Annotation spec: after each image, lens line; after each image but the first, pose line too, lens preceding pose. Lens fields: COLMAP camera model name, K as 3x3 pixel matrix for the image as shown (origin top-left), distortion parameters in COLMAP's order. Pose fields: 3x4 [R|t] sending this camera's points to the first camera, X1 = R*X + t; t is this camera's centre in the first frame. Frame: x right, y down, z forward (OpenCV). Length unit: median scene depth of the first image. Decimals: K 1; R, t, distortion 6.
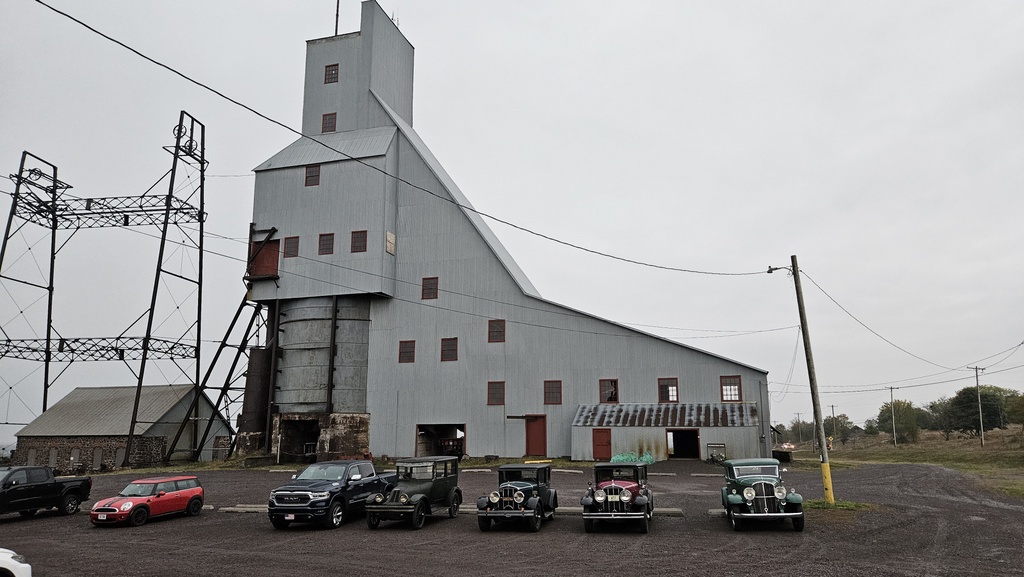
lens RADIAL K [[688.4, 0, 515.7], [0, 688.4, 305.6], [0, 0, 1]] dist [0.082206, -0.068248]
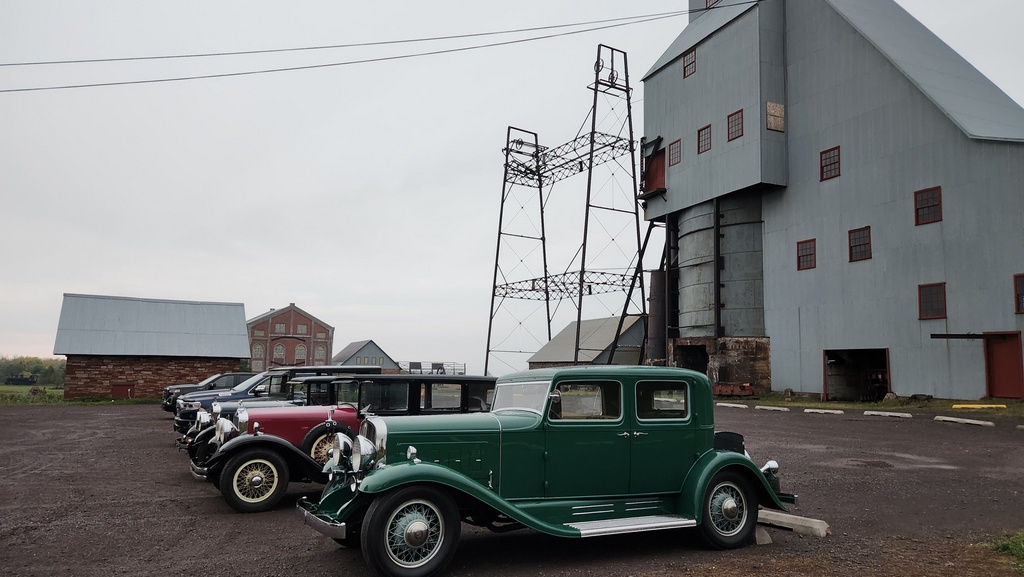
lens RADIAL K [[681.4, 0, 510.2], [0, 681.4, 299.6], [0, 0, 1]] dist [0.086379, -0.001268]
pose [[0.655143, -0.066122, -0.752606, 0.175887], [0.123611, 0.992120, 0.020438, 0.053631], [0.745324, -0.106420, 0.658154, 0.230998]]
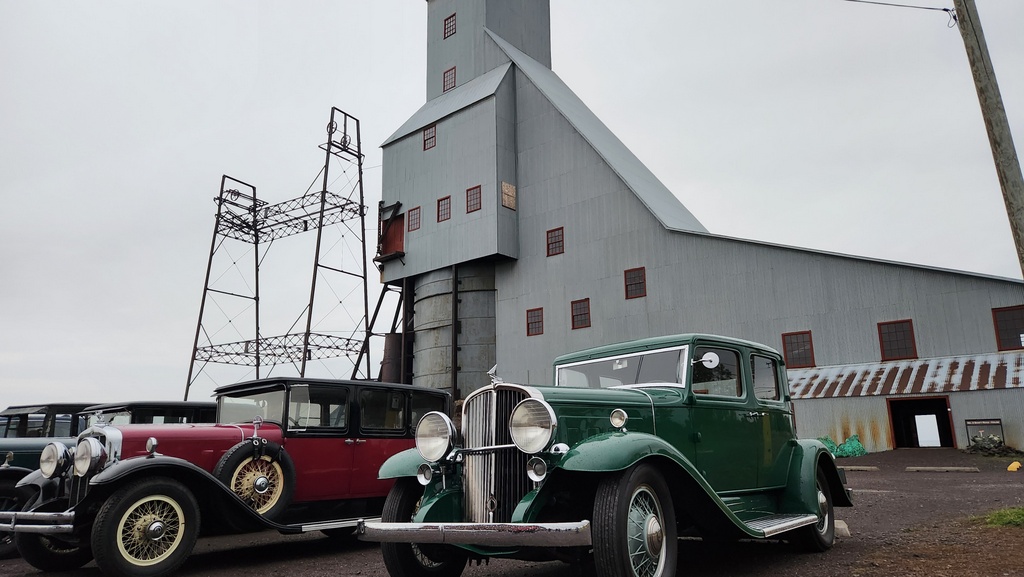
lens RADIAL K [[680.5, 0, 499.5], [0, 680.5, 294.5], [0, 0, 1]] dist [0.076719, -0.001184]
pose [[0.909040, -0.100870, -0.404317, 0.120769], [0.088220, 0.994853, -0.049850, 0.063616], [0.407265, 0.009647, 0.913259, 0.218527]]
